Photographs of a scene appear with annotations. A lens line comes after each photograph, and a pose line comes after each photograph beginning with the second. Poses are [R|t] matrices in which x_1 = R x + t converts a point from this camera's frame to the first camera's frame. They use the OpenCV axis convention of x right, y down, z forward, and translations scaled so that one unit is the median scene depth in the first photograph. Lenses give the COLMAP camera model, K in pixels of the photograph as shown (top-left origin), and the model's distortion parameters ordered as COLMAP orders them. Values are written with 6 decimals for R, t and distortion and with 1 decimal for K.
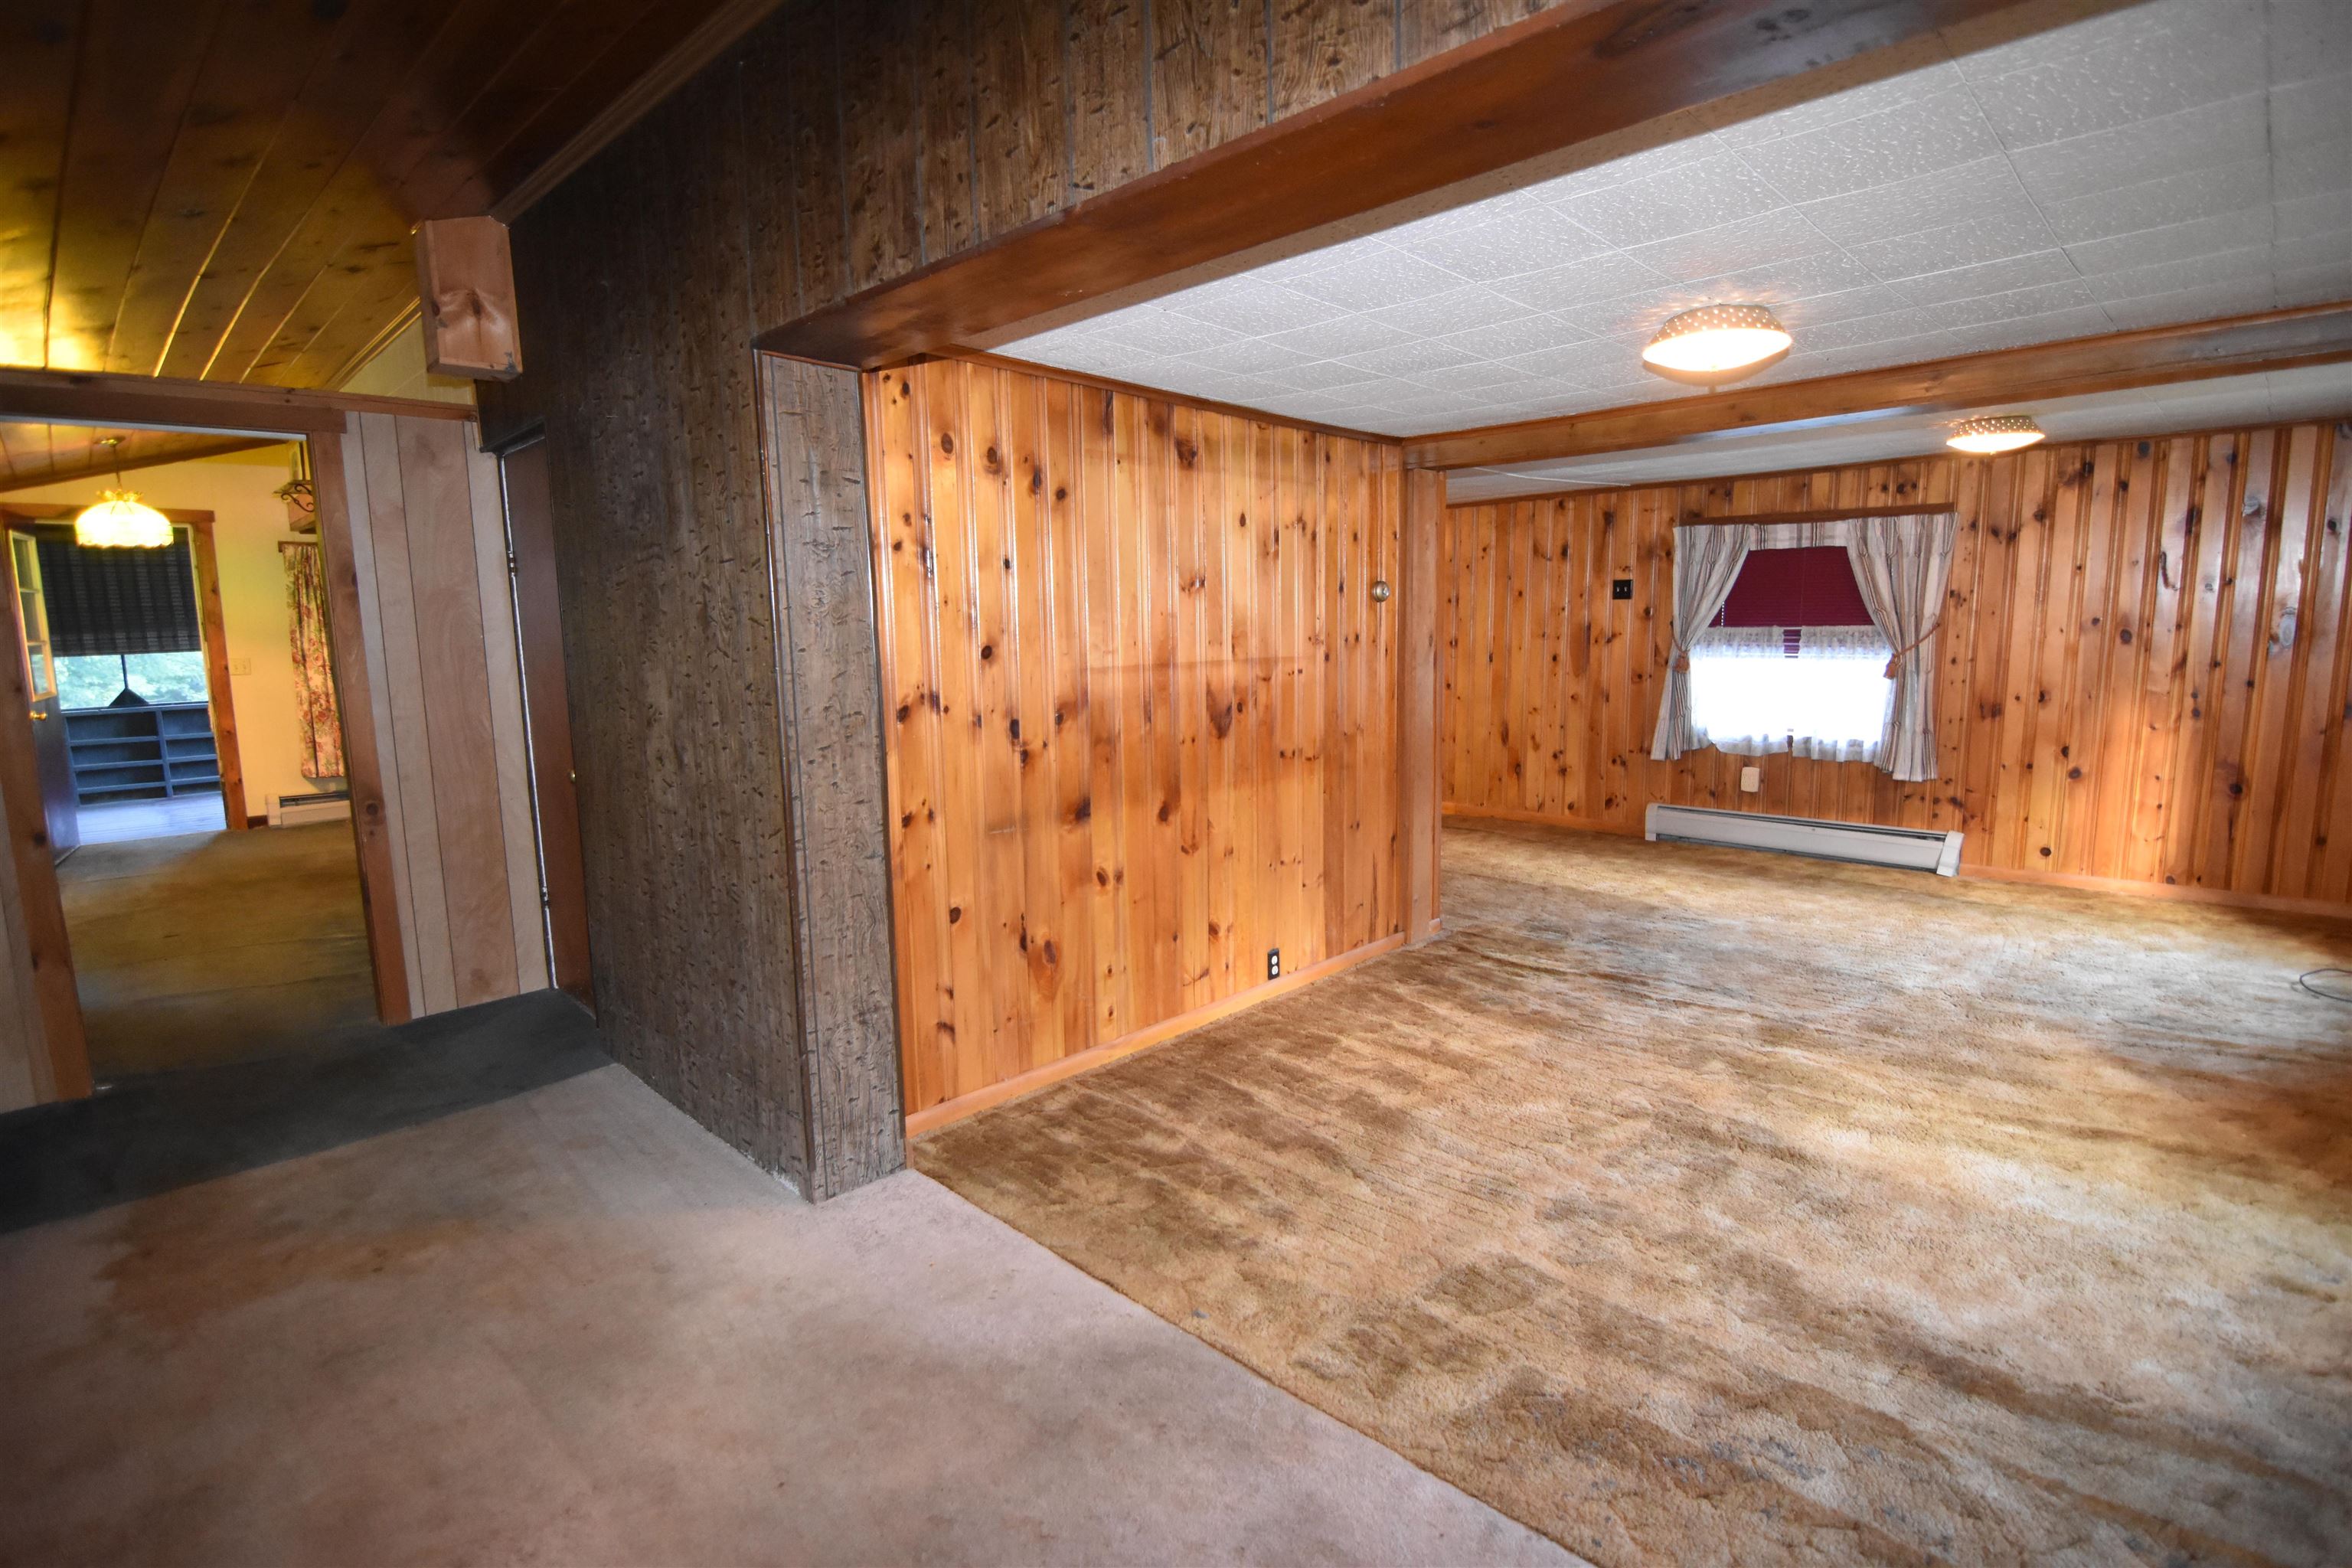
lens RADIAL K [[1145.7, 0, 1228.8], [0, 1145.7, 791.2], [0, 0, 1]] dist [-0.003507, -0.011763]
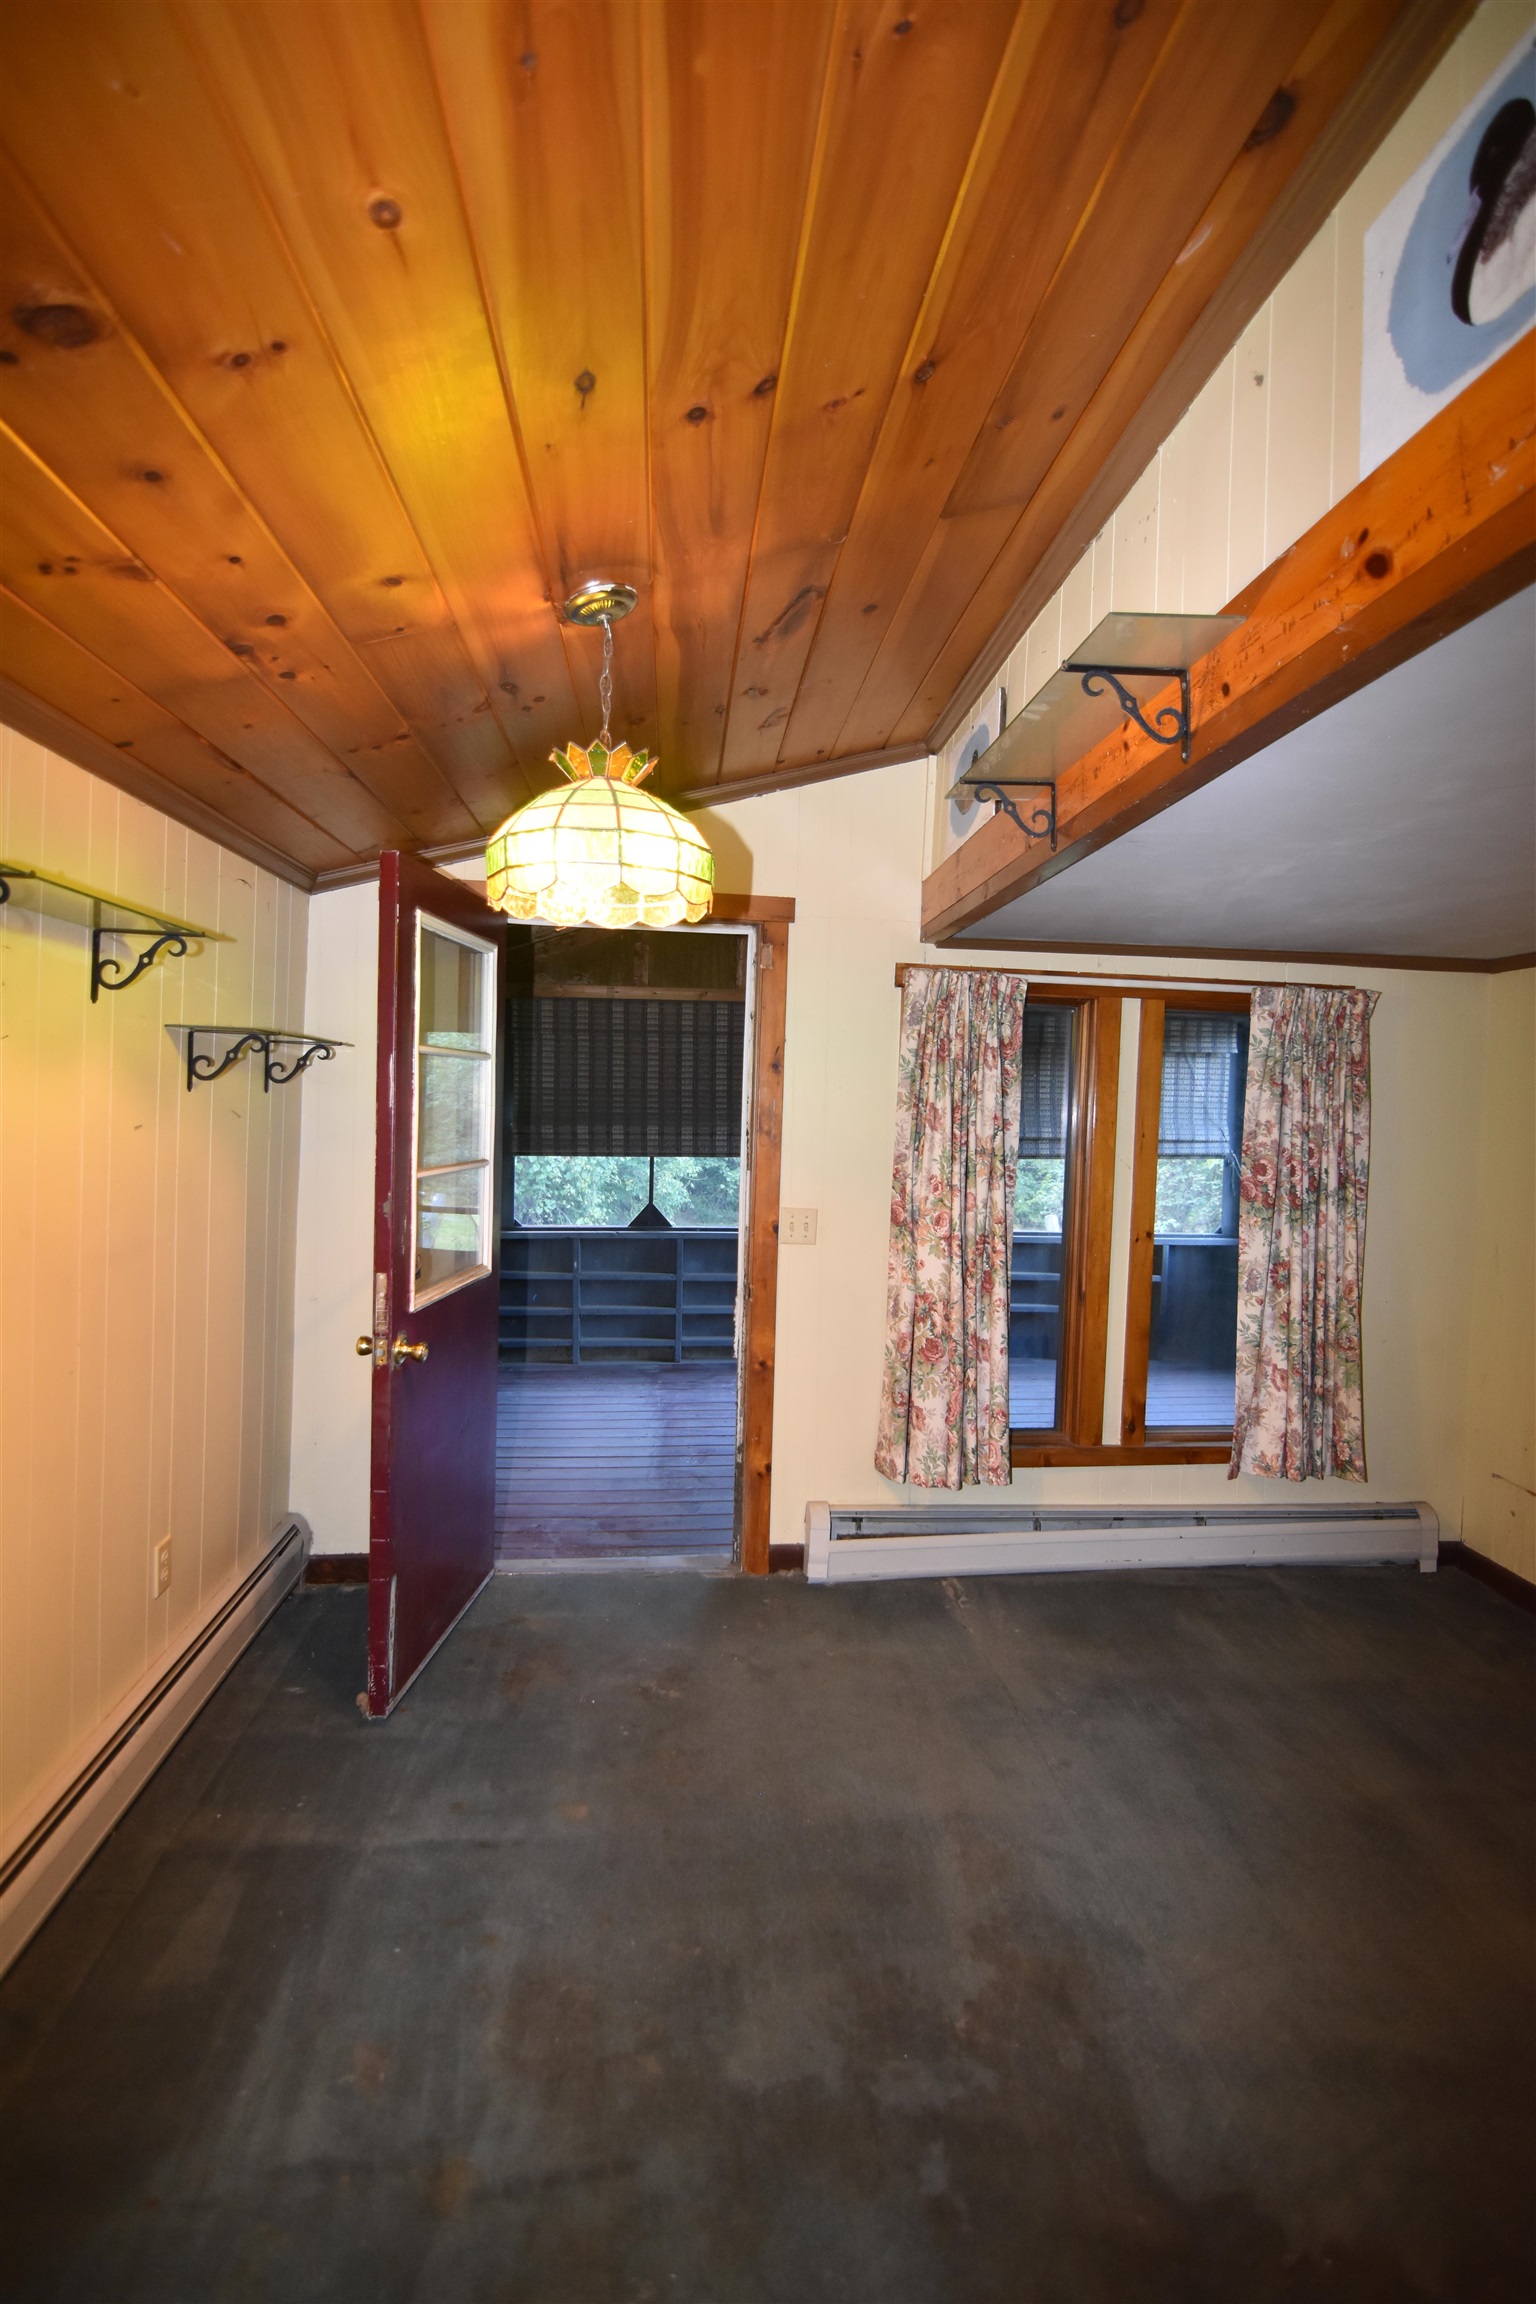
lens RADIAL K [[1122.4, 0, 755.6], [0, 1122.4, 1148.4], [0, 0, 1]] dist [-0.003507, -0.011763]
pose [[0.752644, 0.052405, -0.656339, -0.569773], [-0.125574, 0.989955, -0.064958, -0.107116], [0.646343, 0.131310, 0.751664, 0.621562]]
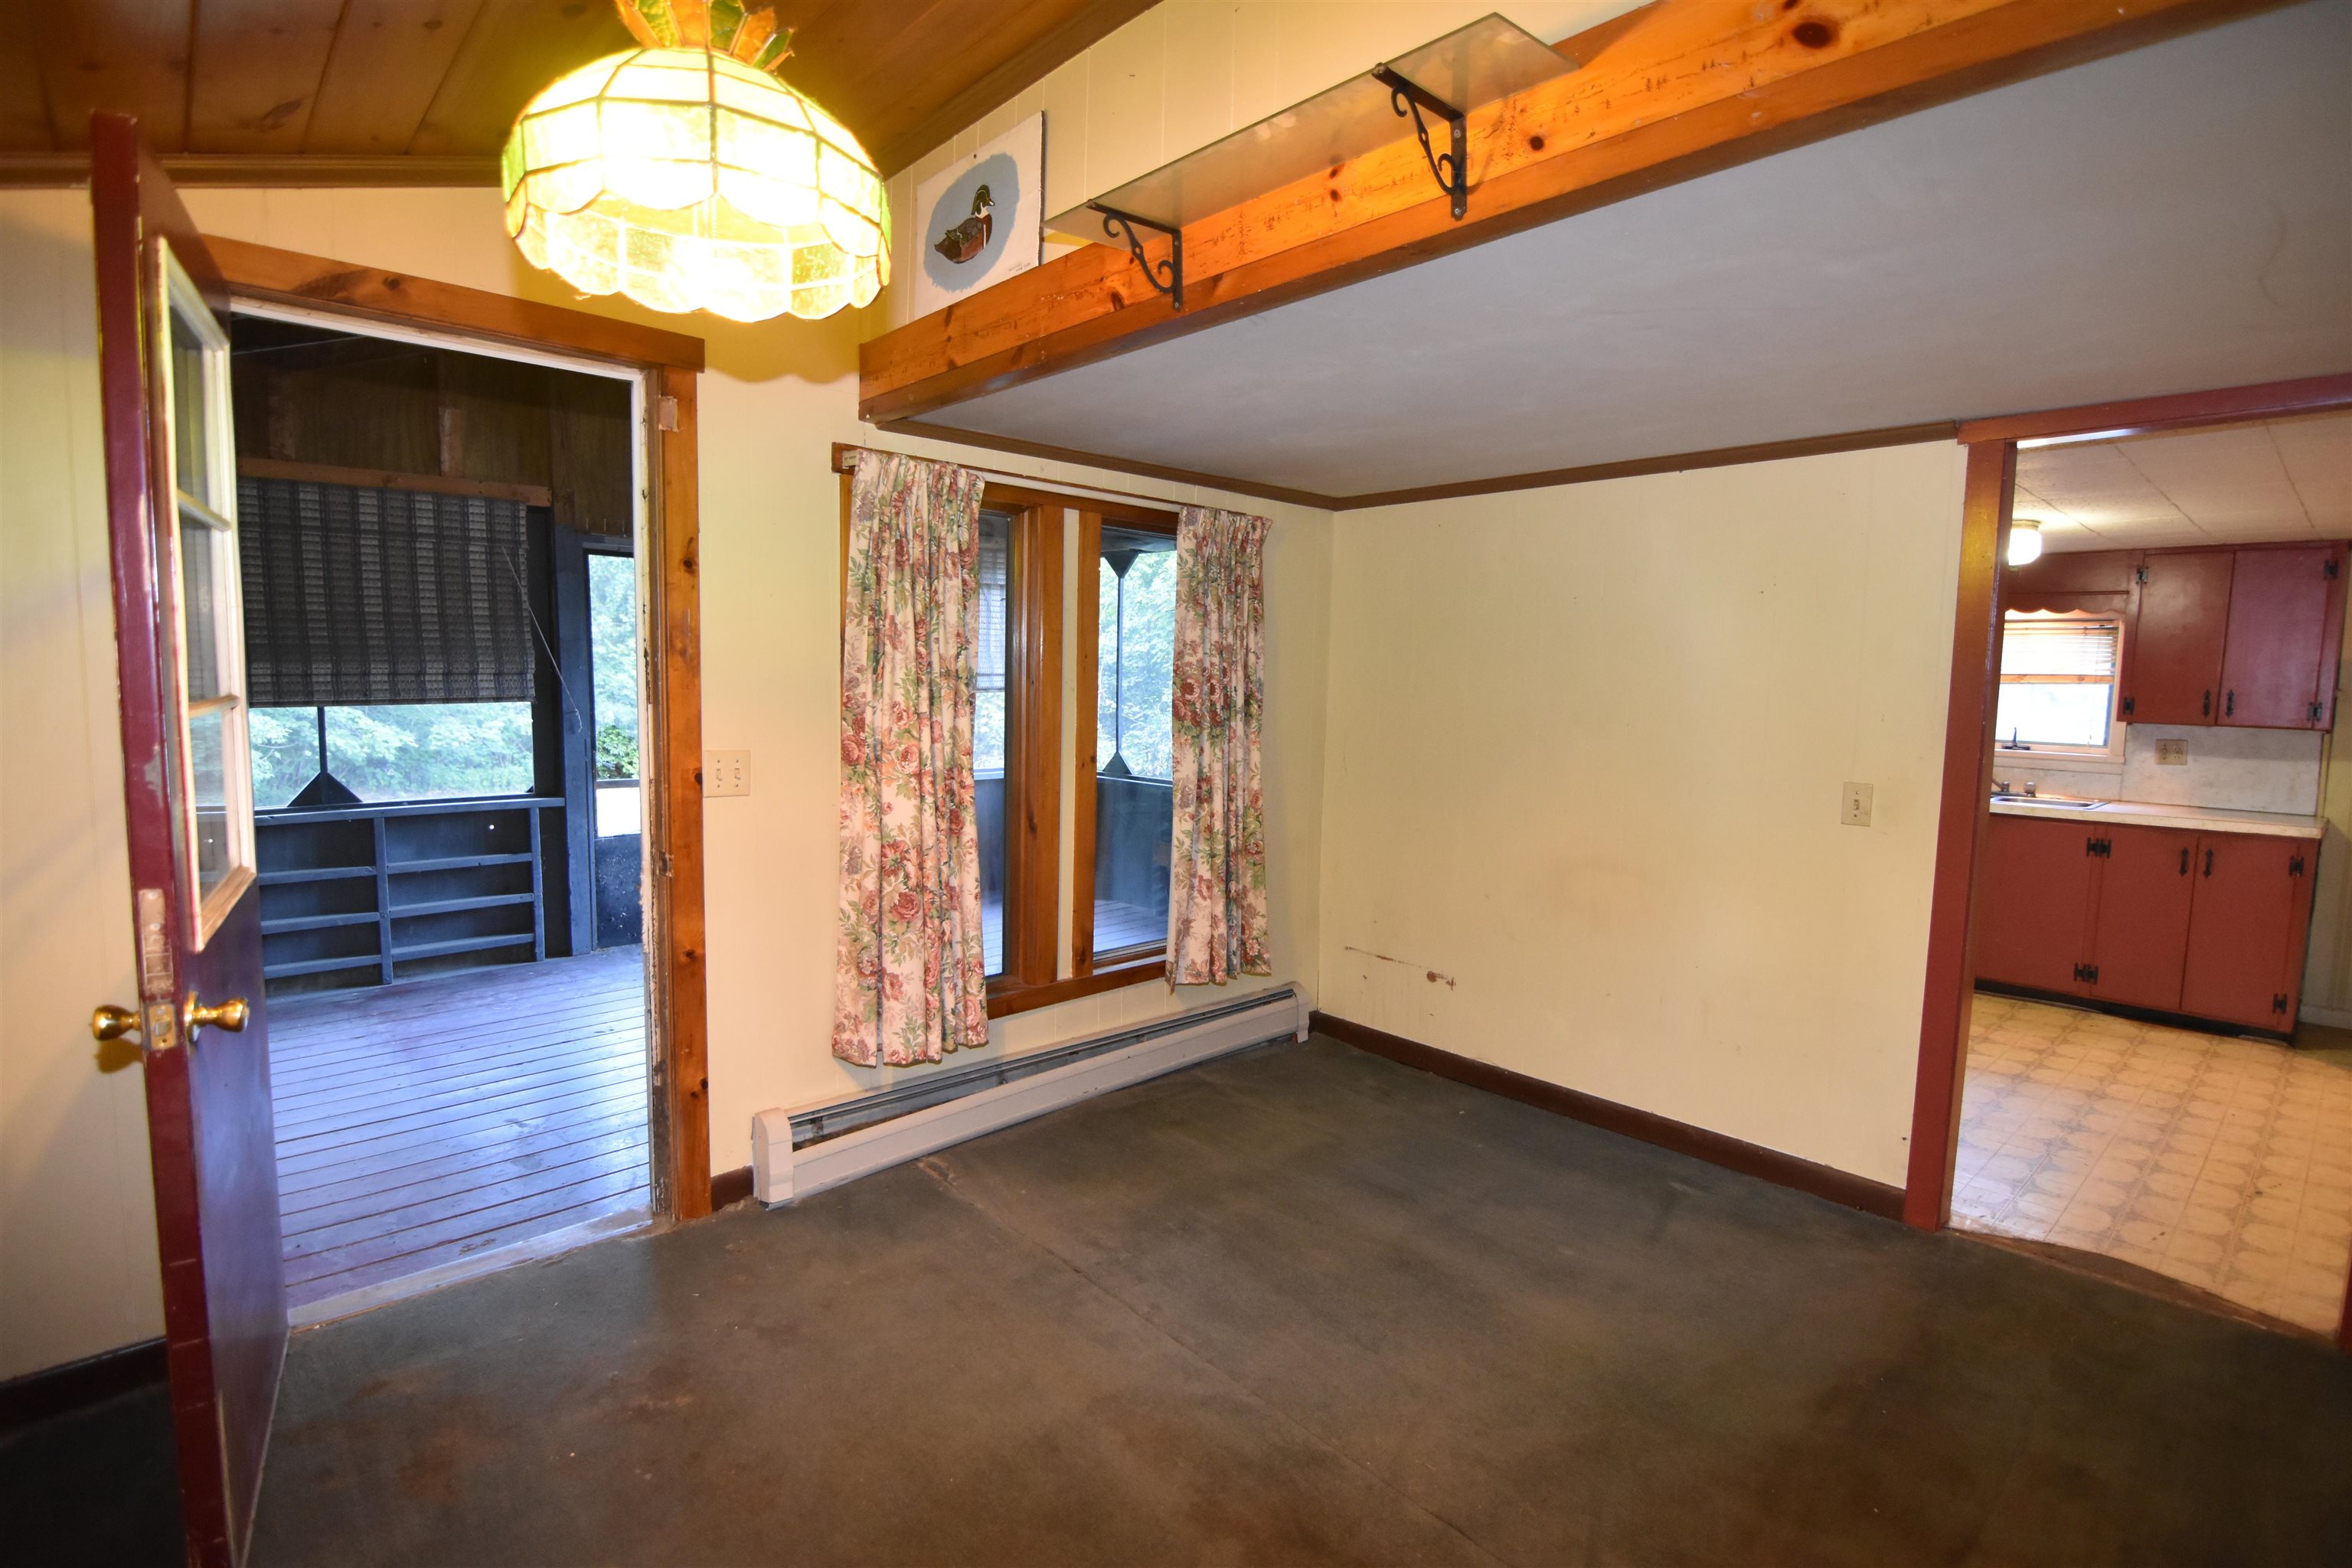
lens RADIAL K [[1145.7, 0, 1183.2], [0, 1145.7, 784.7], [0, 0, 1]] dist [-0.003507, -0.011763]
pose [[0.998009, 0.032463, -0.054082, -0.688747], [-0.034874, 0.998412, -0.044242, -0.093052], [0.052559, 0.046040, 0.997556, 0.625139]]
